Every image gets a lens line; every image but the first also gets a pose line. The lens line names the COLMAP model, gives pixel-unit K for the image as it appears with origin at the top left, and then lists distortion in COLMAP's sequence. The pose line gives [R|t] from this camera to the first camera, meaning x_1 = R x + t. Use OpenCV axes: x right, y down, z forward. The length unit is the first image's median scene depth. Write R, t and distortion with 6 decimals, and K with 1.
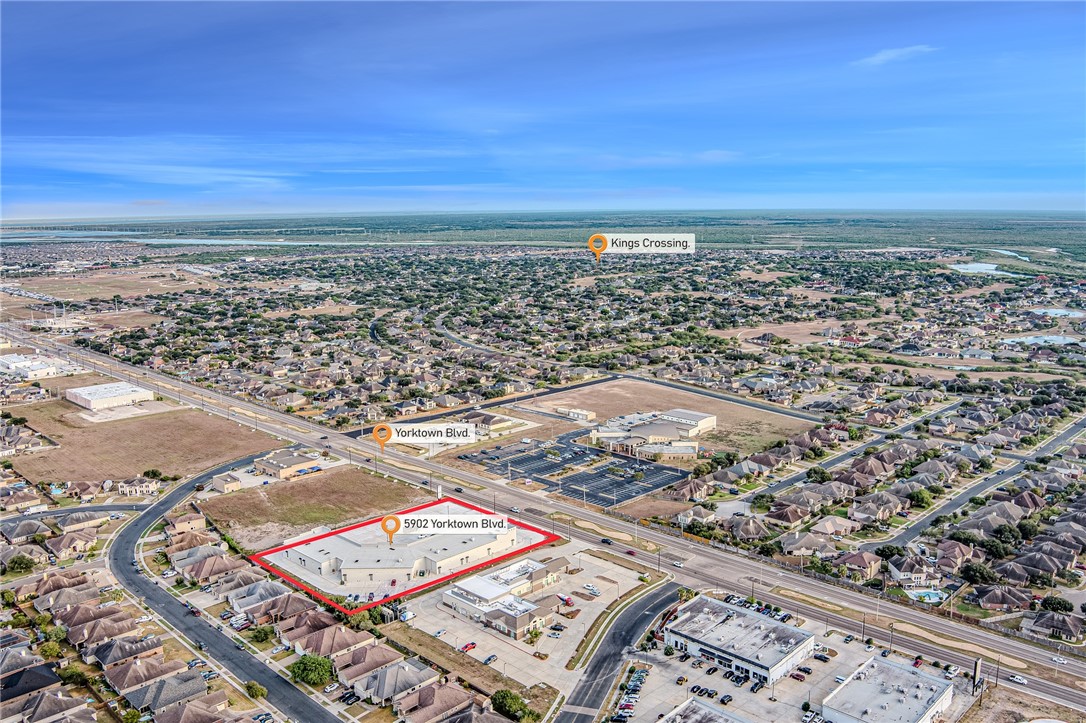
lens RADIAL K [[885.4, 0, 543.0], [0, 885.4, 361.5], [0, 0, 1]] dist [0.003521, -0.001745]
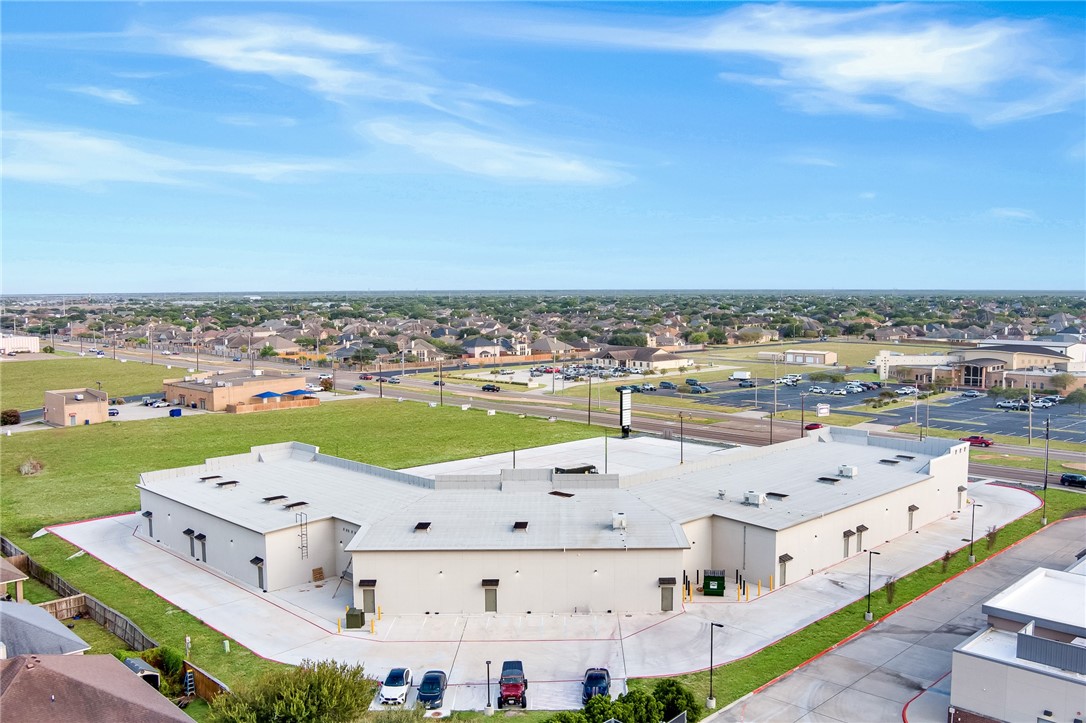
lens RADIAL K [[885.4, 0, 543.0], [0, 885.4, 361.5], [0, 0, 1]] dist [0.003521, -0.001745]
pose [[0.999759, 0.001210, -0.021911, -0.134998], [-0.003871, 0.992541, -0.121847, 0.163186], [0.021600, 0.121902, 0.992307, 0.597094]]
